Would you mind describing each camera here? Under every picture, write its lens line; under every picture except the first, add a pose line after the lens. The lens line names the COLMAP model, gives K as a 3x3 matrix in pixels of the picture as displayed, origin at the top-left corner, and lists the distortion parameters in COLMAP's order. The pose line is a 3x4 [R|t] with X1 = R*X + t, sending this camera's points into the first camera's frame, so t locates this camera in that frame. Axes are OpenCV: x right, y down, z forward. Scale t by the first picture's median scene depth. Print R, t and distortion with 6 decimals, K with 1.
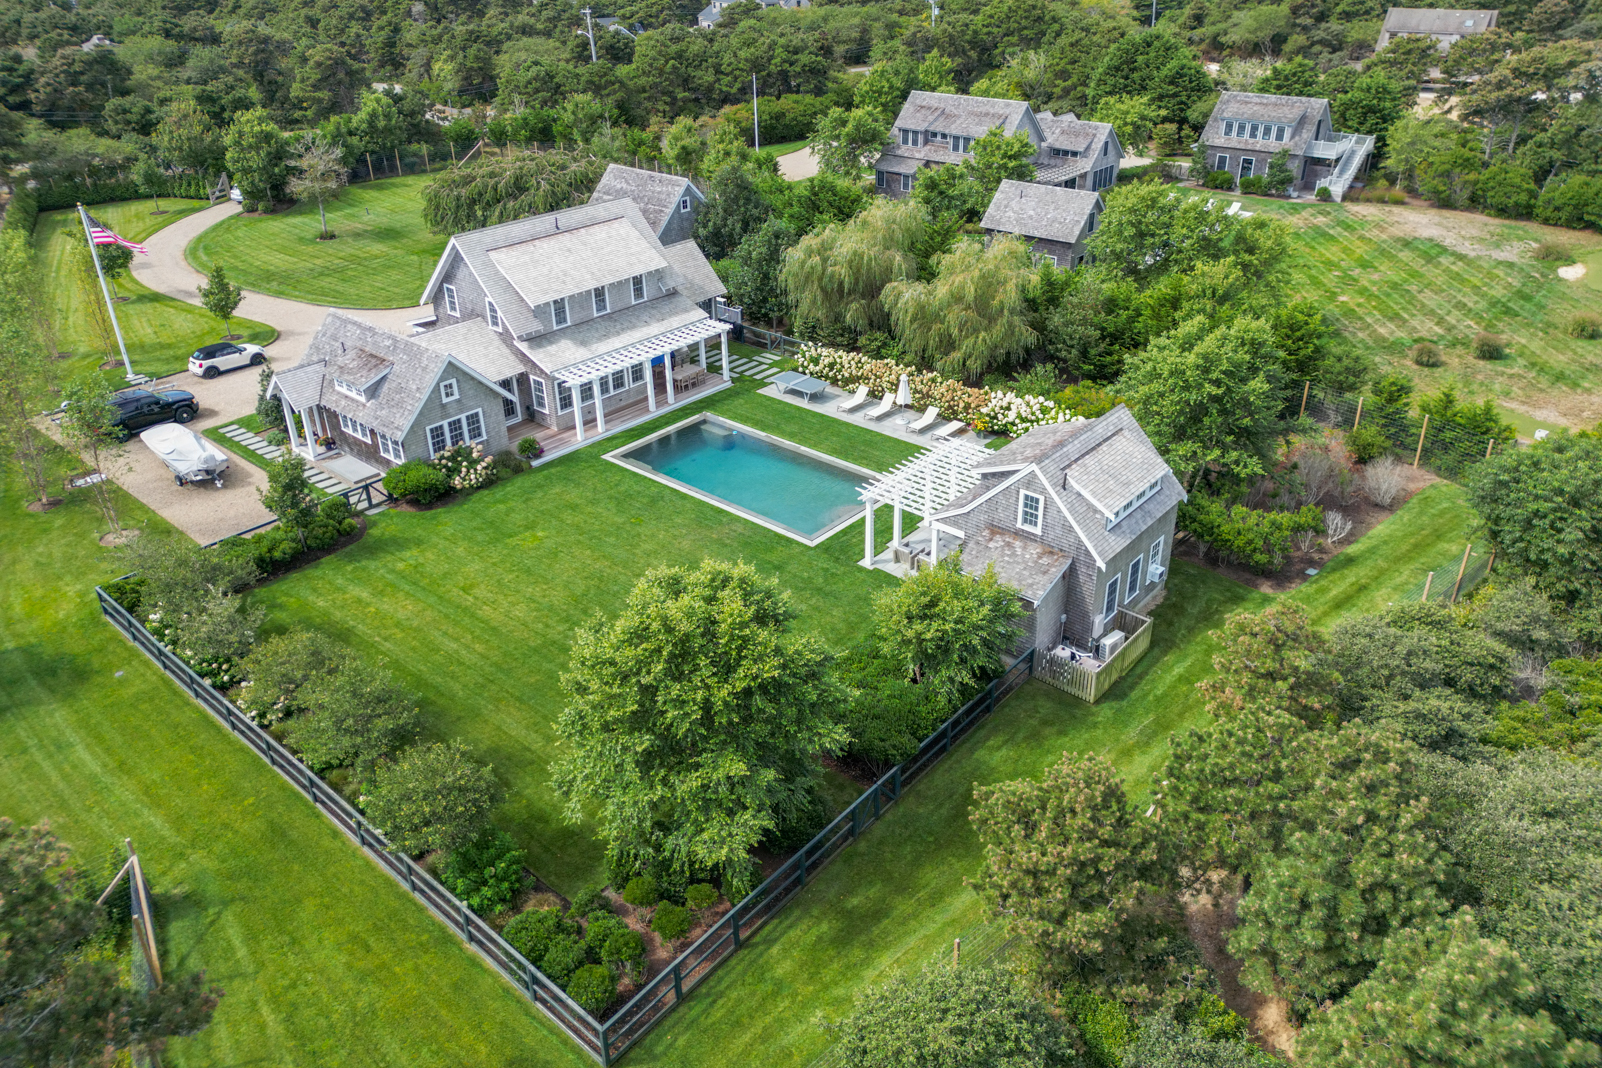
lens RADIAL K [[1114.5, 0, 810.2], [0, 1114.5, 463.2], [0, 0, 1]] dist [0.084145, -0.061528]
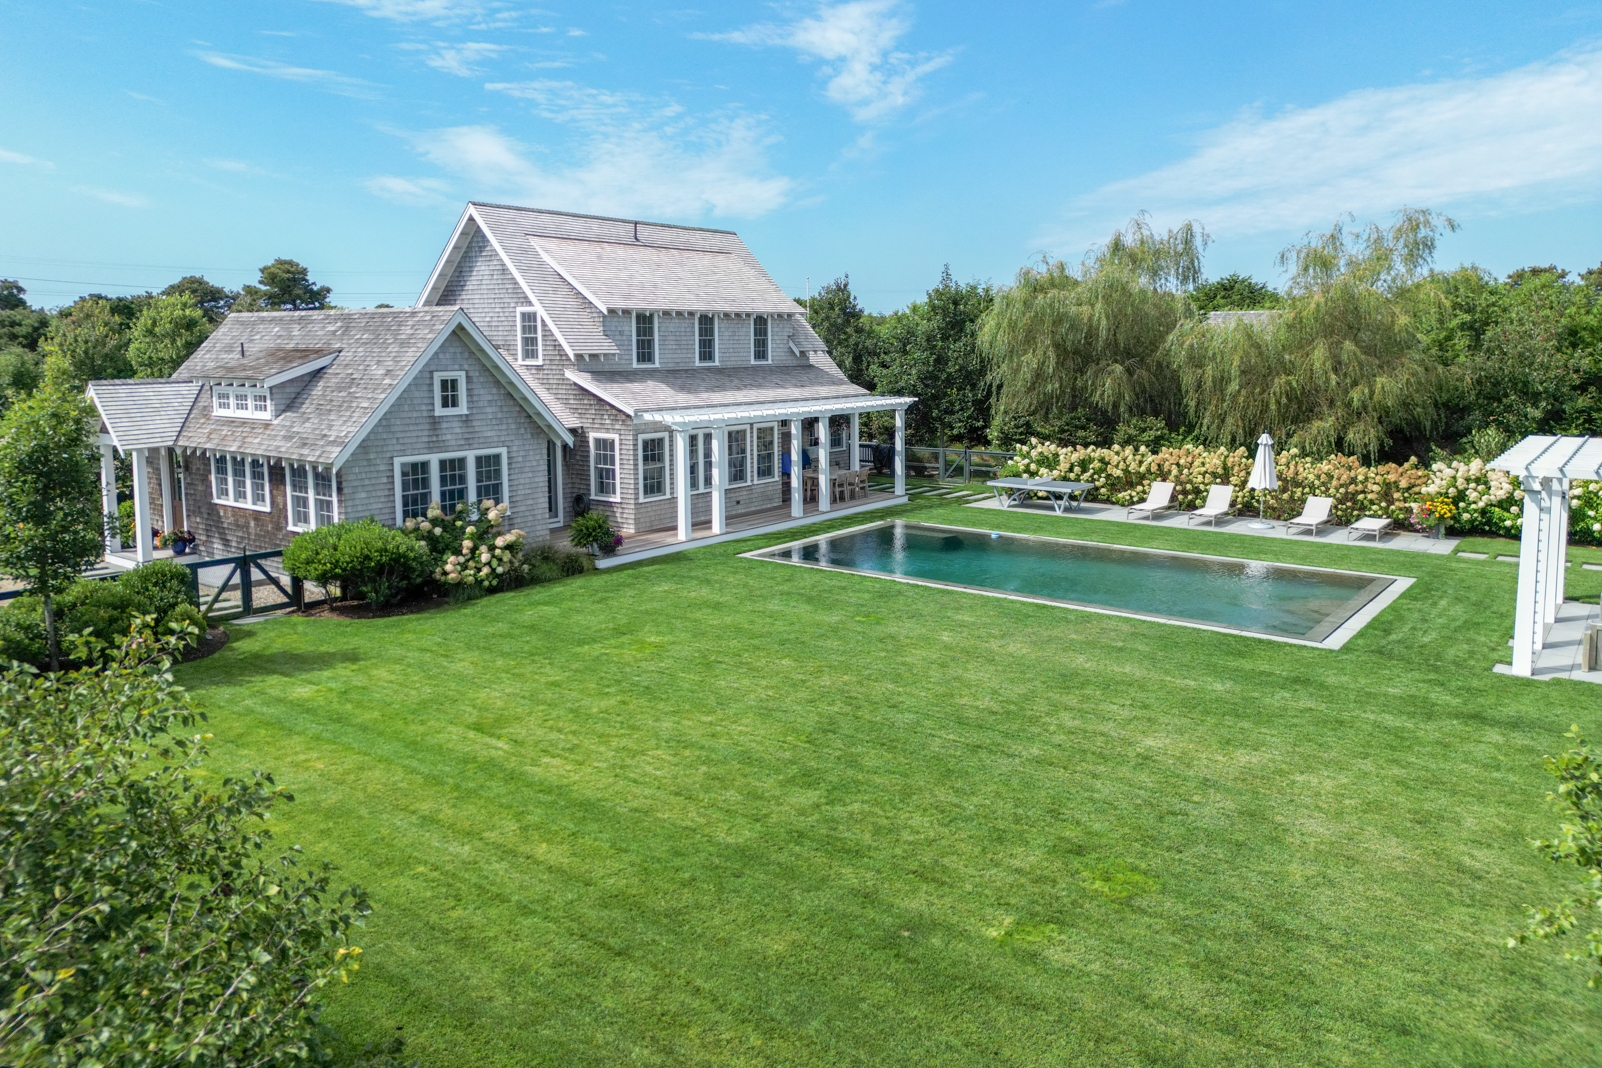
lens RADIAL K [[1114.5, 0, 810.2], [0, 1114.5, 463.2], [0, 0, 1]] dist [0.084145, -0.061528]
pose [[0.998356, 0.004258, 0.057162, -0.188769], [0.015322, 0.941123, -0.337716, 0.130635], [-0.055234, 0.338037, 0.939511, 0.531232]]
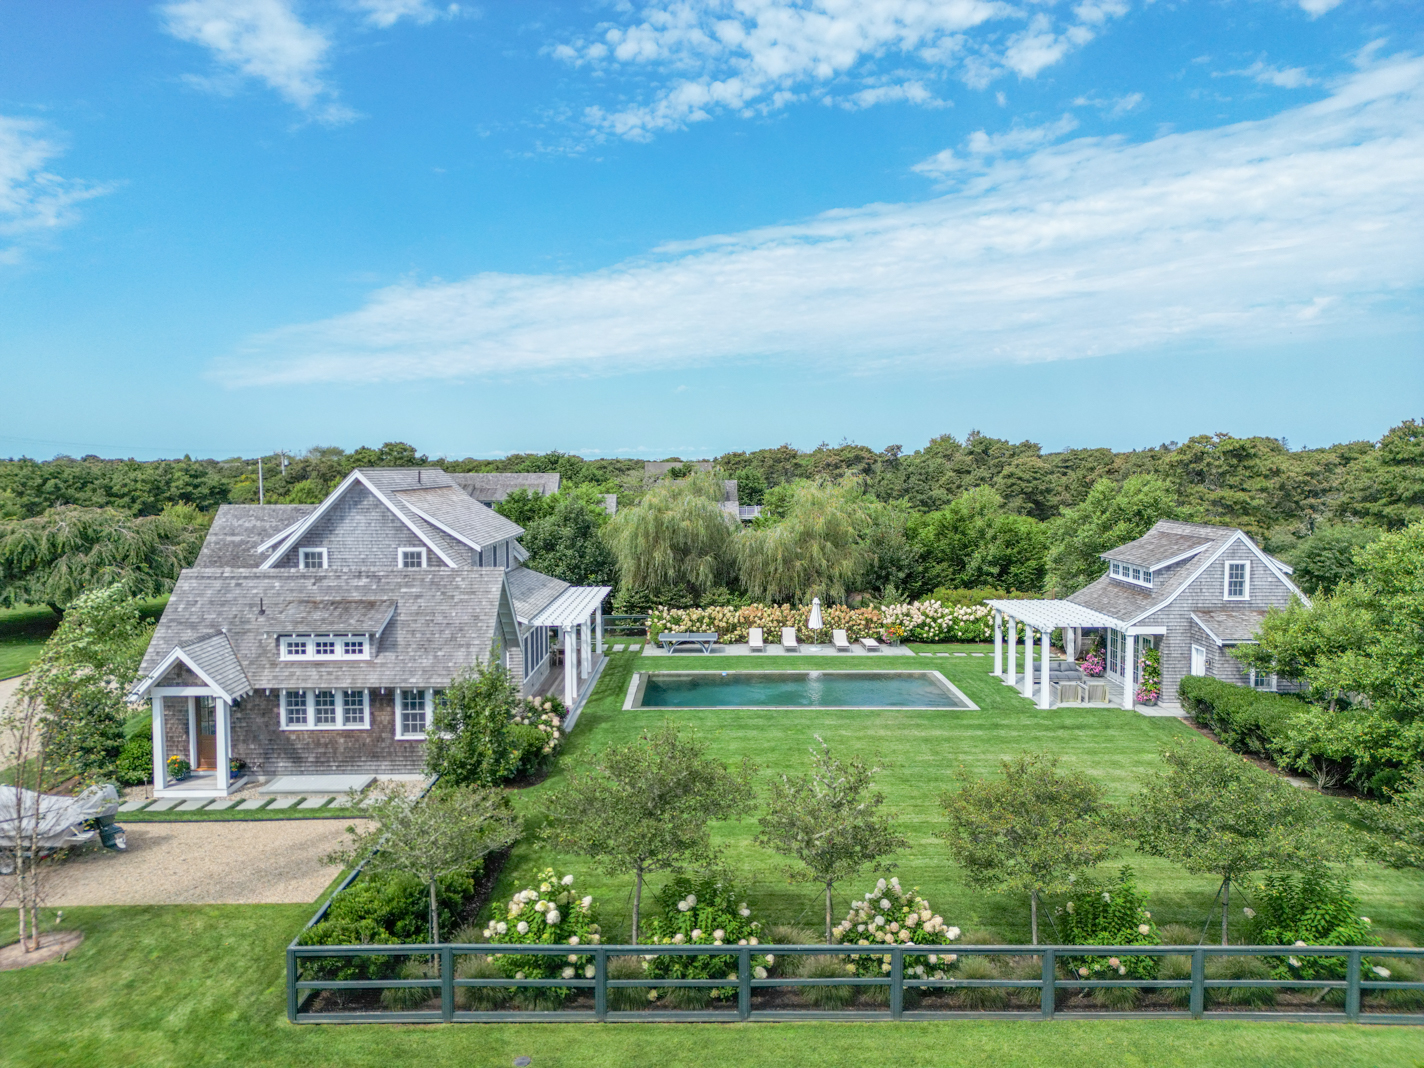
lens RADIAL K [[985.7, 0, 707.9], [0, 985.7, 512.9], [0, 0, 1]] dist [0.034280, -0.000788]
pose [[0.758965, -0.021577, 0.650774, -0.610981], [0.281329, 0.912216, -0.297854, 0.094381], [-0.587219, 0.409142, 0.698410, 0.444077]]
